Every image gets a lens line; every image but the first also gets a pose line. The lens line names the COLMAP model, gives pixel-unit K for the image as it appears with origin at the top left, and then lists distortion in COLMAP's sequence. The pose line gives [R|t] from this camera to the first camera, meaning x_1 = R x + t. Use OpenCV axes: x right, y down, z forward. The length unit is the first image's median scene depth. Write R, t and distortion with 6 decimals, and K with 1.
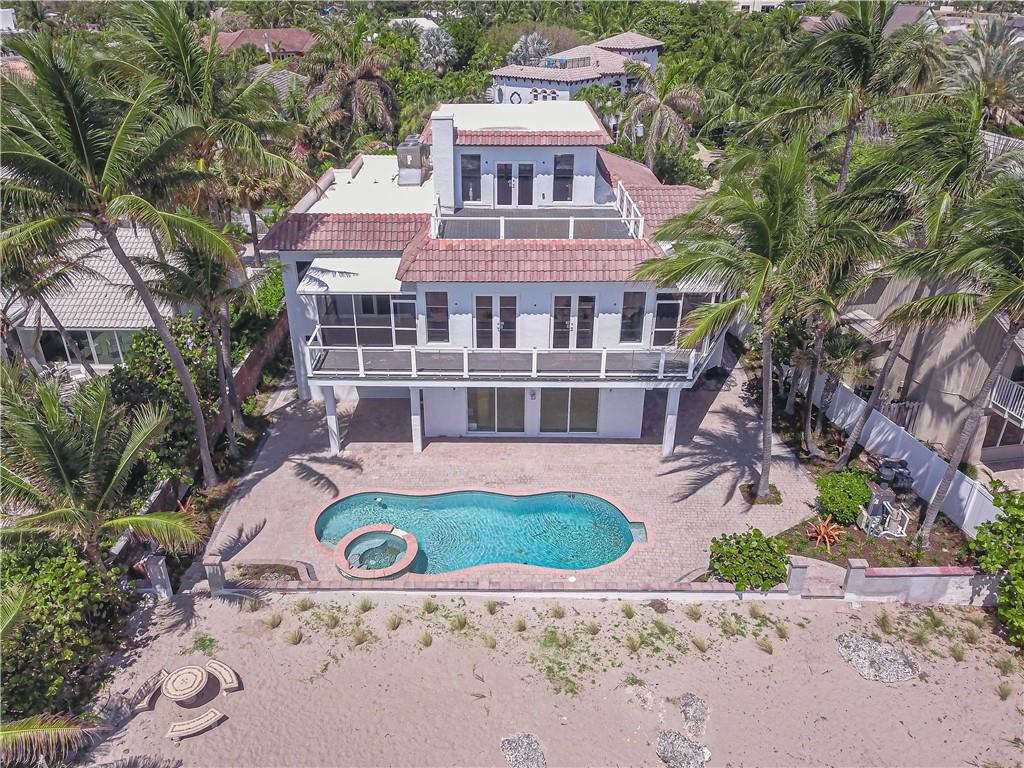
lens RADIAL K [[769.5, 0, 512.0], [0, 769.5, 384.0], [0, 0, 1]] dist [0.004321, -0.000490]
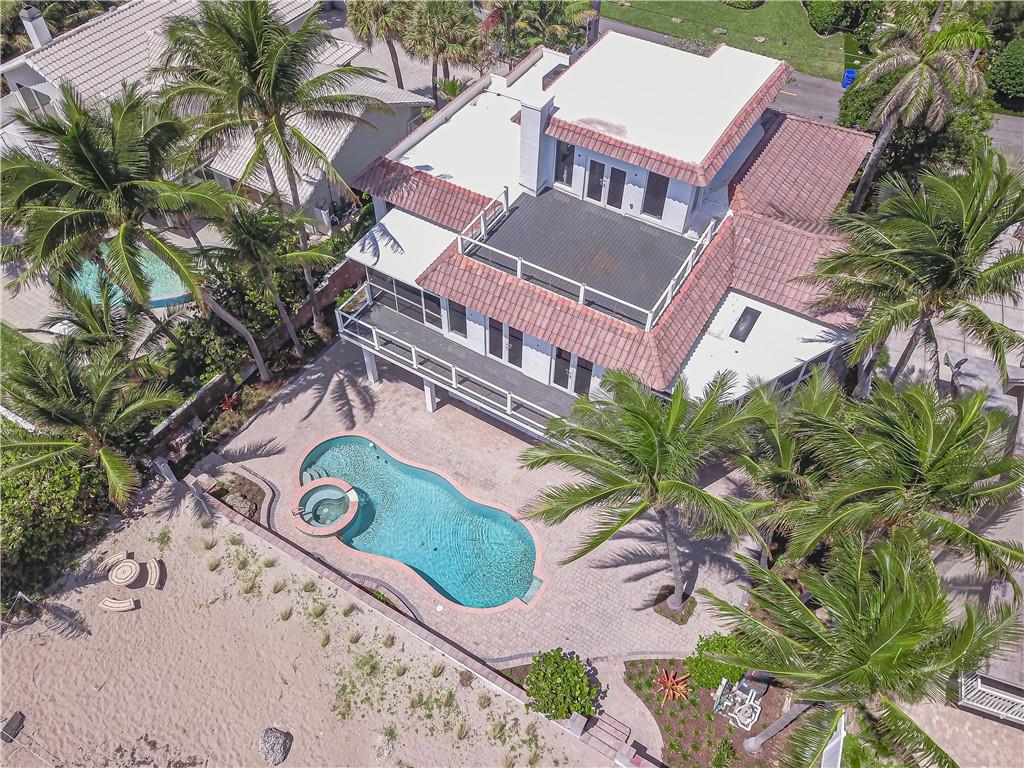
lens RADIAL K [[769.5, 0, 512.0], [0, 769.5, 384.0], [0, 0, 1]] dist [0.004321, -0.000490]
pose [[0.854072, 0.401699, -0.330452, 0.342400], [-0.249382, 0.873745, 0.417585, -0.454109], [0.456475, -0.274239, 0.846418, 0.124569]]
